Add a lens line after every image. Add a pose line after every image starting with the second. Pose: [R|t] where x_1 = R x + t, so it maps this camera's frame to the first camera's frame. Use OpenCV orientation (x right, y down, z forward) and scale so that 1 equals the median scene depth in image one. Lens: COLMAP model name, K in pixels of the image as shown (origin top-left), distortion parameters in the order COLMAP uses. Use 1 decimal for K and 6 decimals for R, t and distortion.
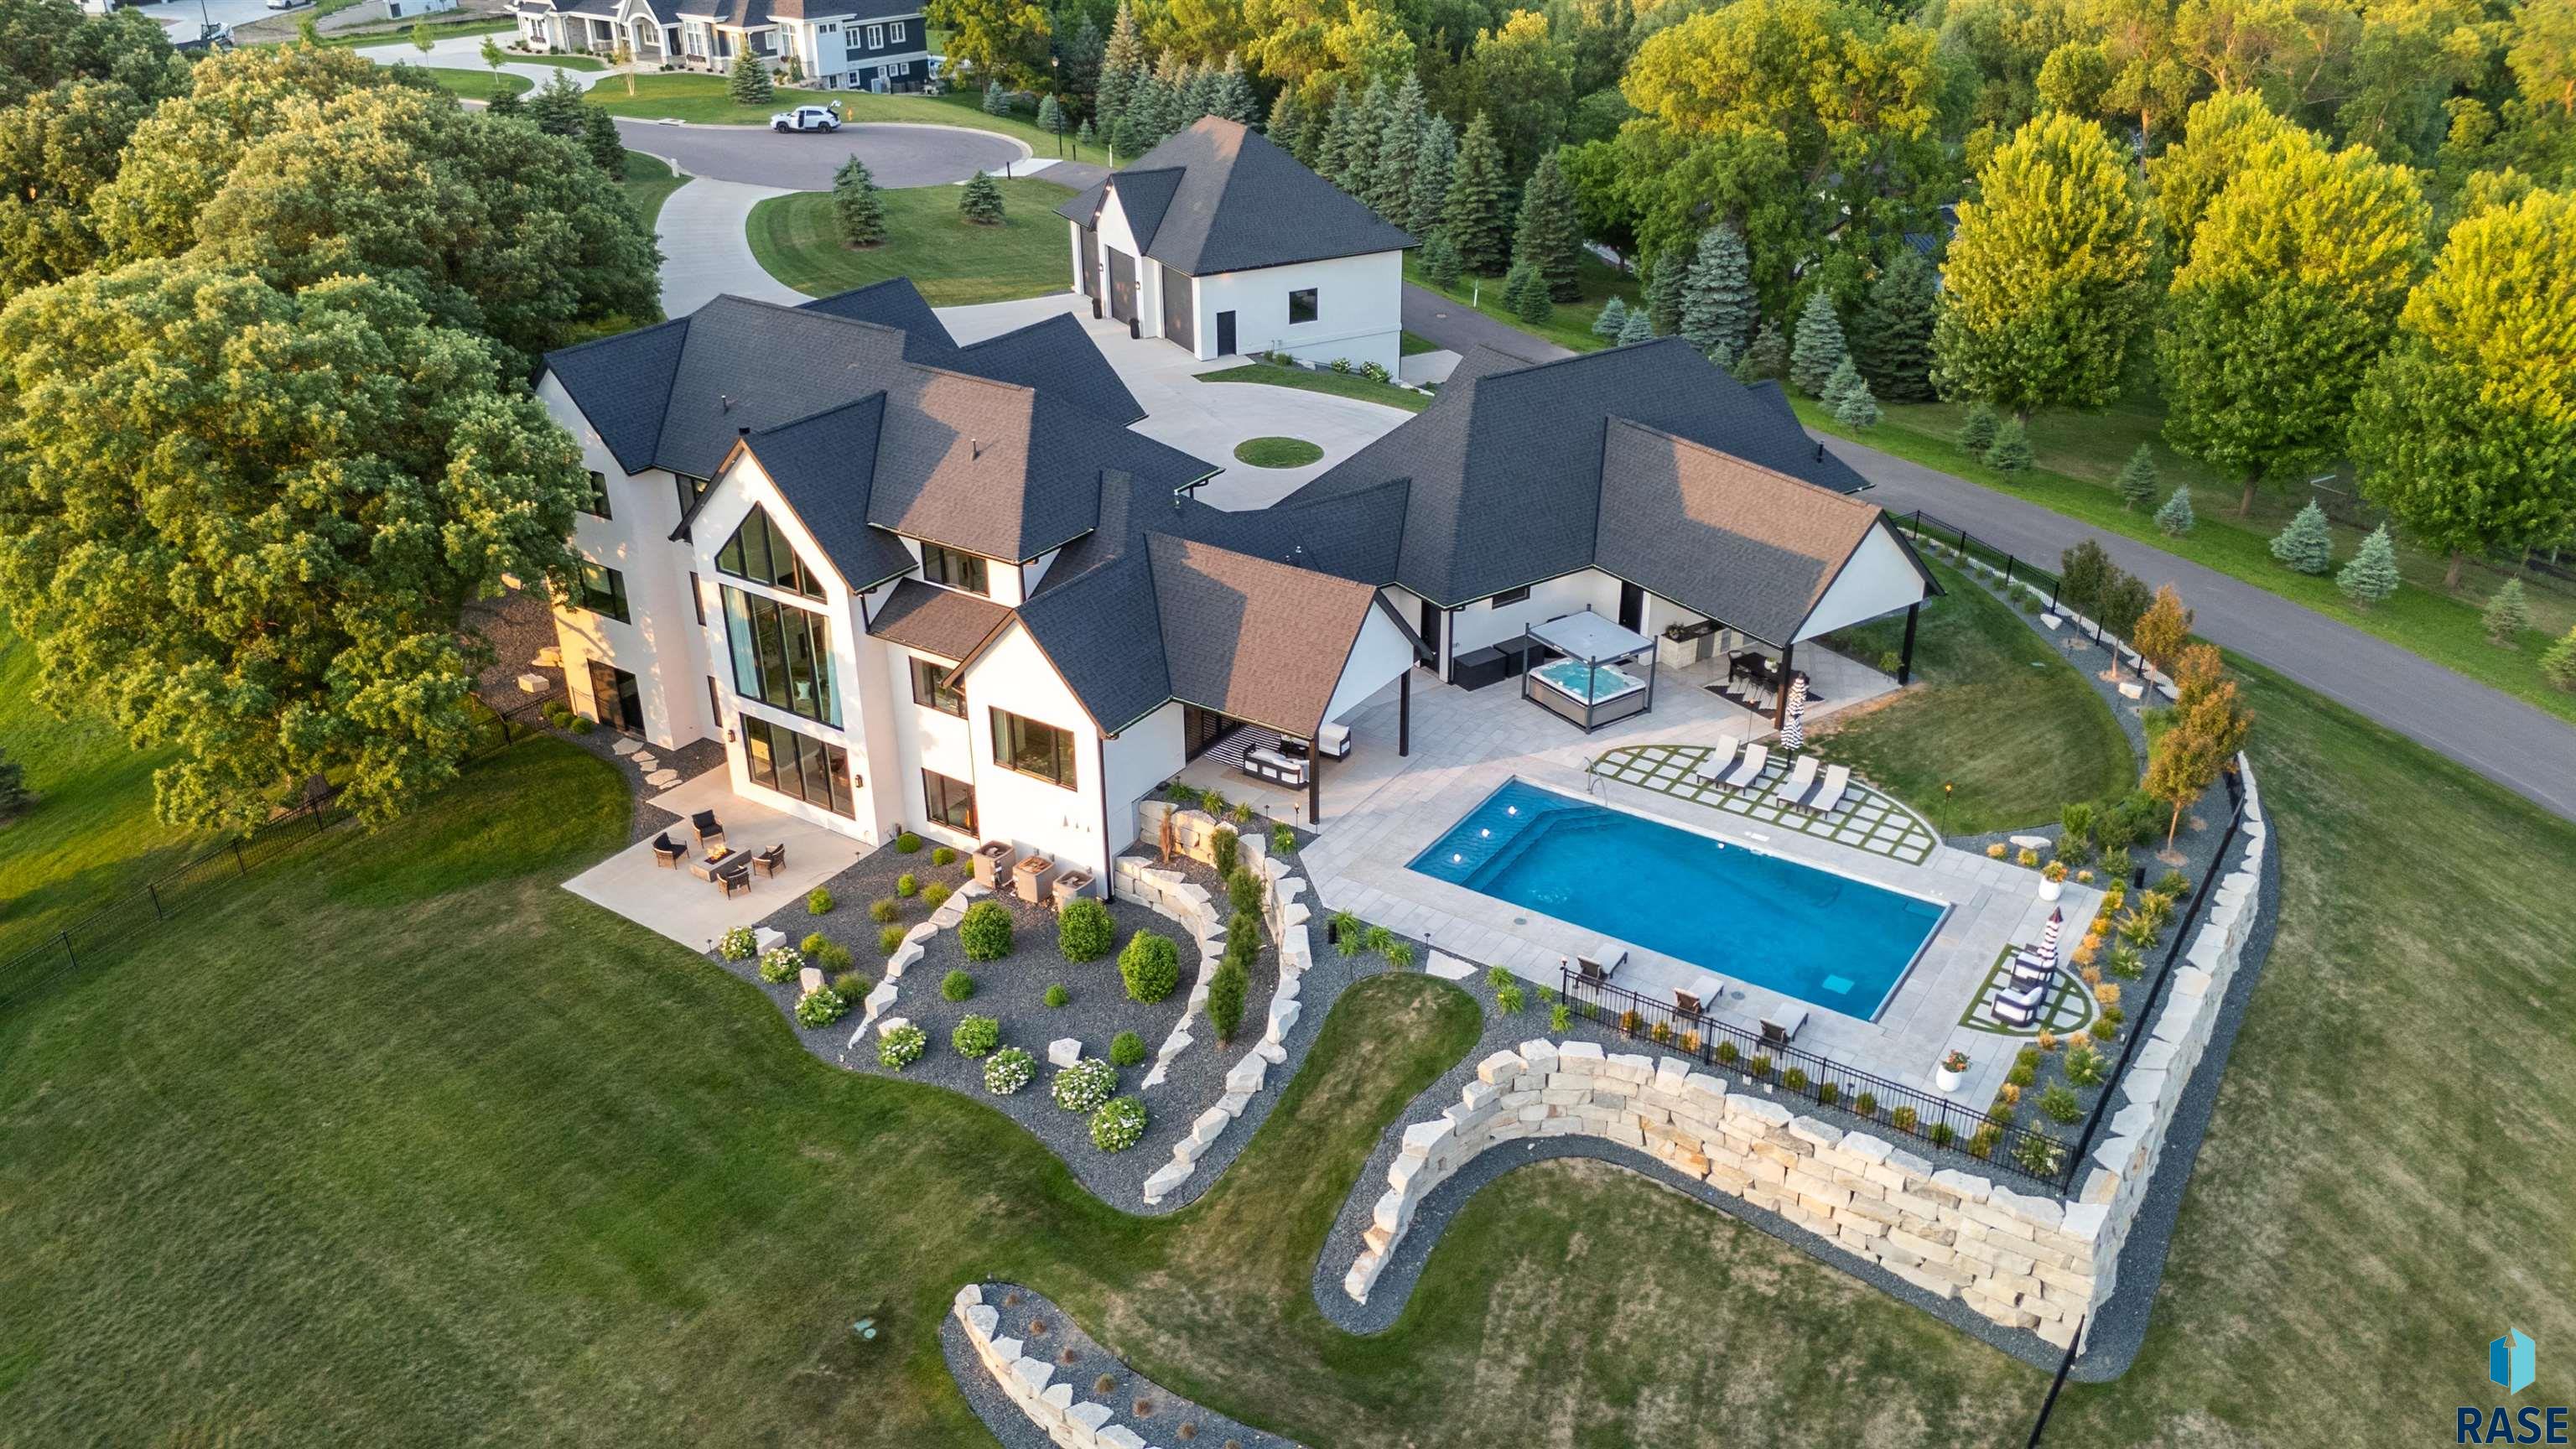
lens RADIAL K [[1891.2, 0, 1288.0], [0, 1891.2, 724.5], [0, 0, 1]] dist [0.077619, -0.085389]
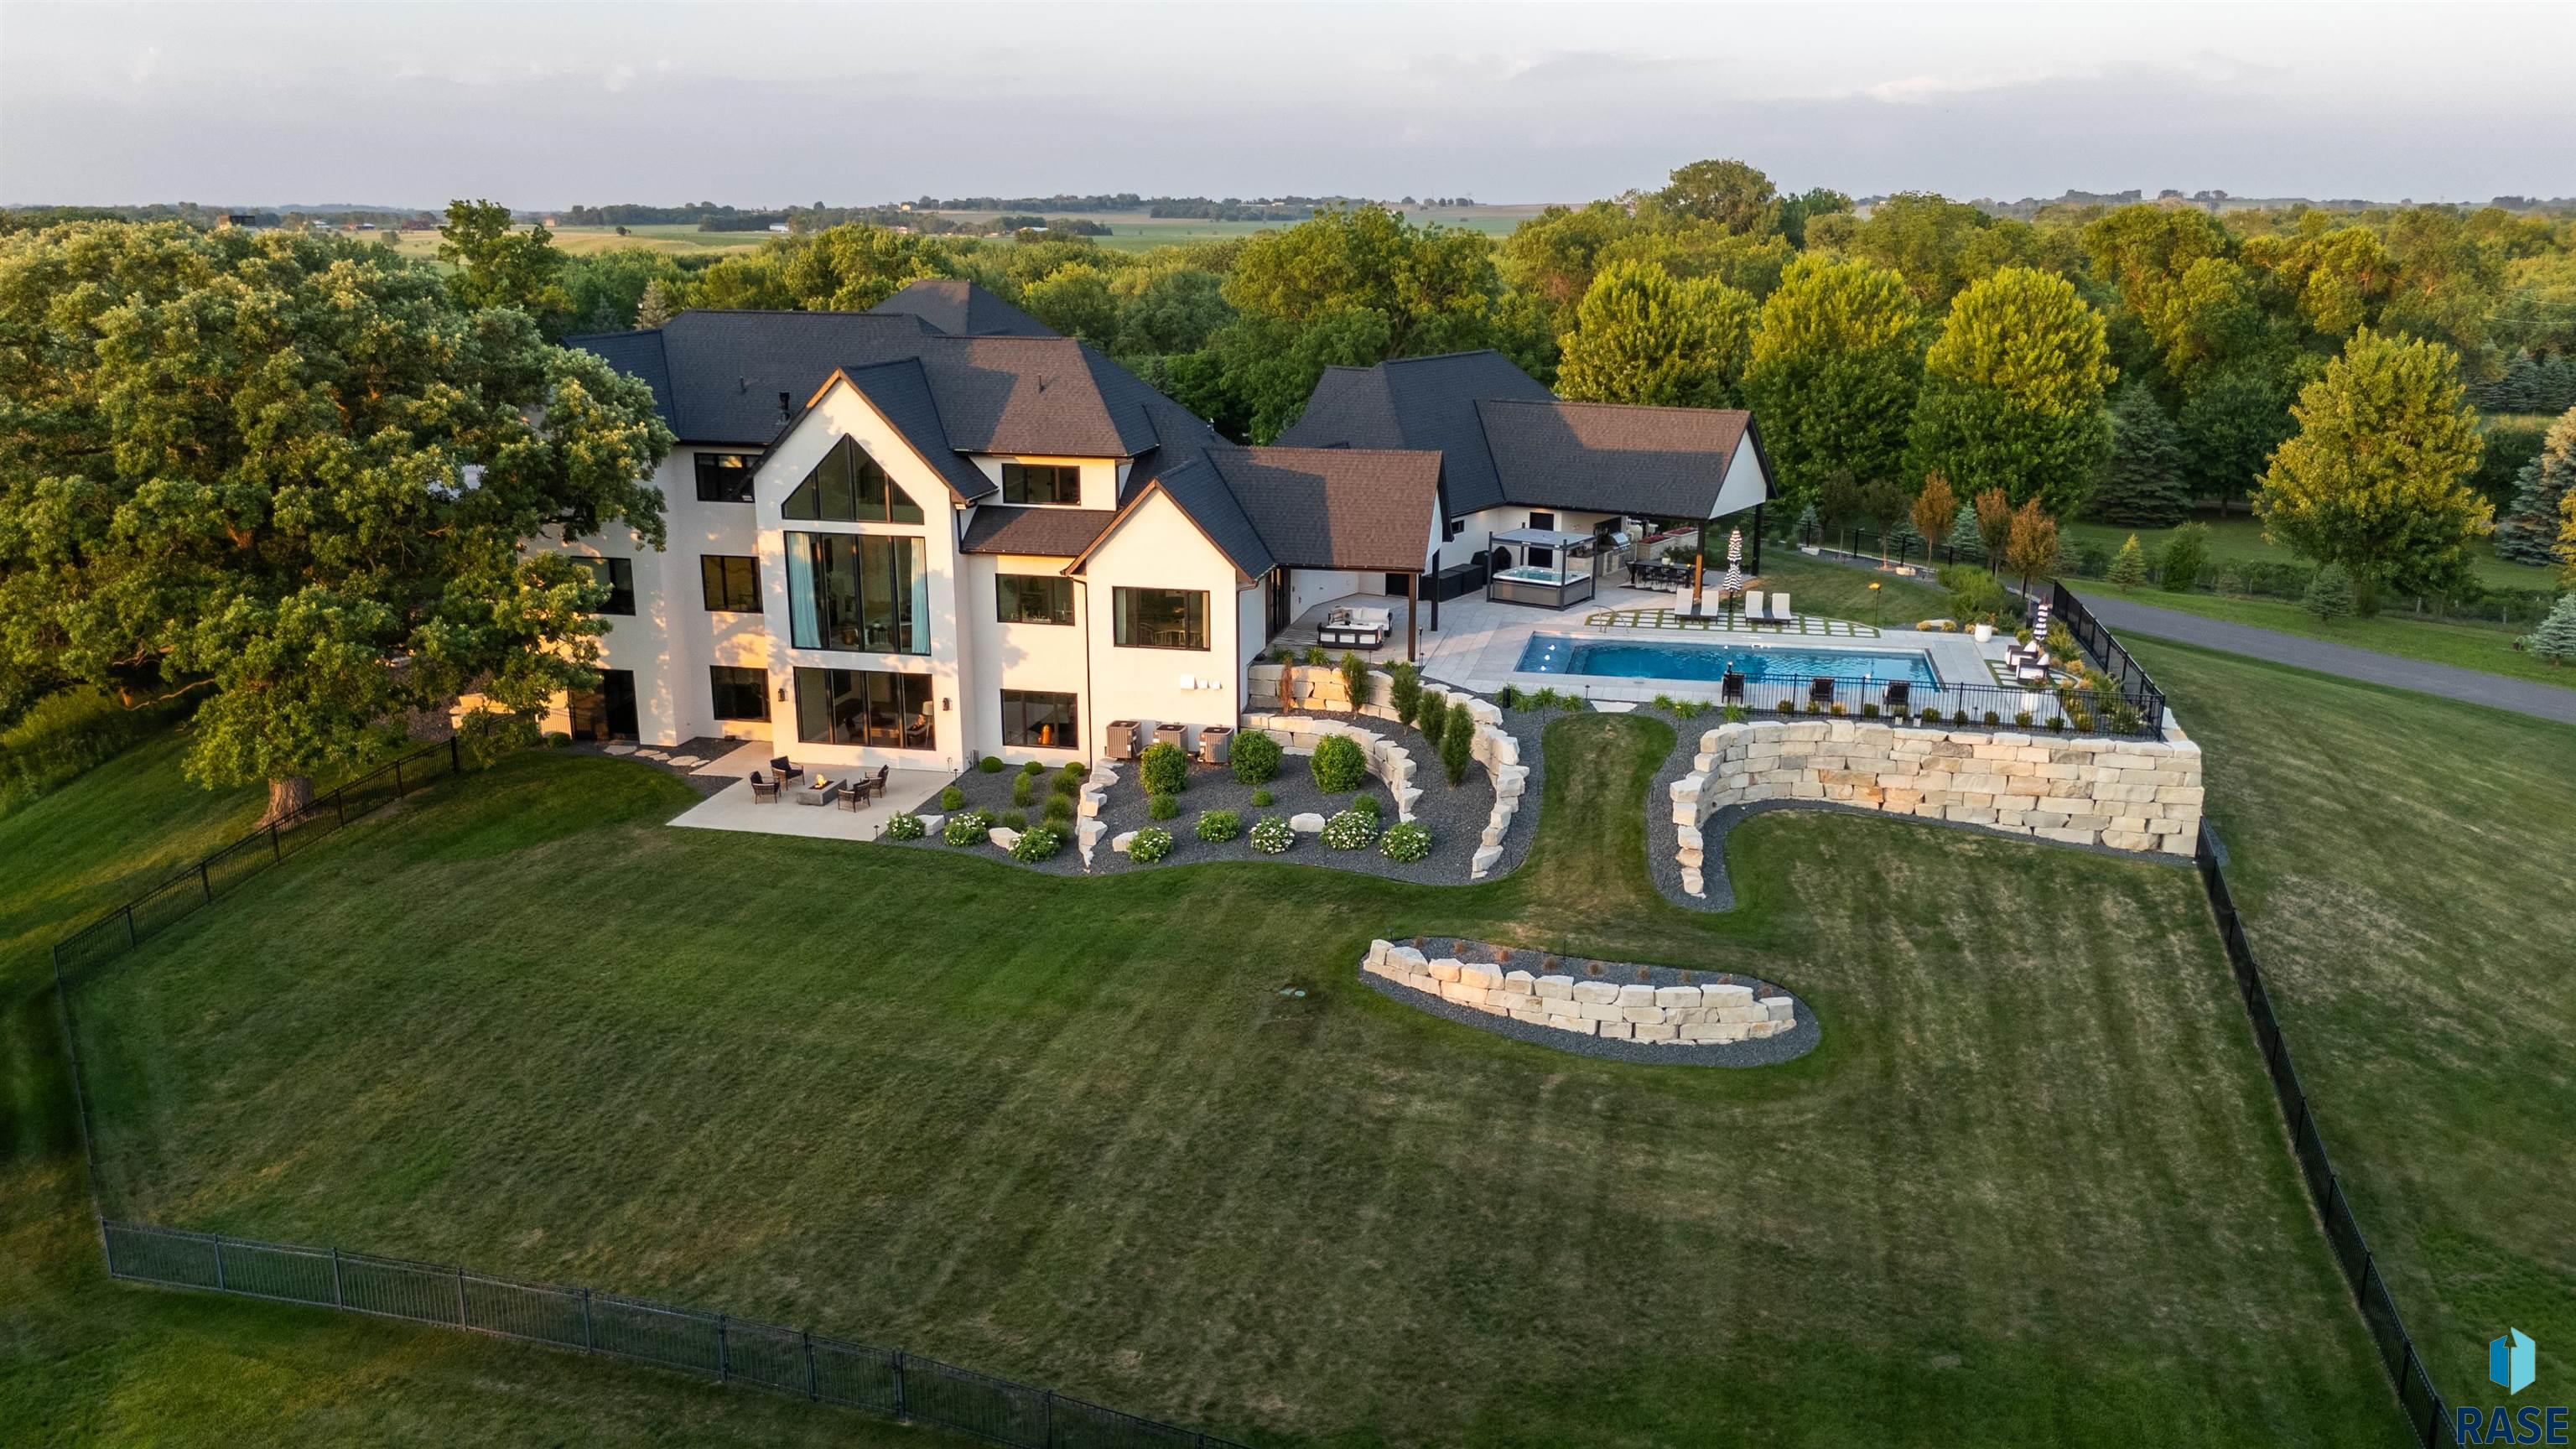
lens RADIAL K [[1891.2, 0, 1288.0], [0, 1891.2, 724.5], [0, 0, 1]] dist [0.077619, -0.085389]
pose [[0.932872, -0.084965, 0.350045, -0.420210], [0.155001, 0.971897, -0.177175, 0.256631], [-0.325154, 0.219539, 0.919825, -0.014120]]
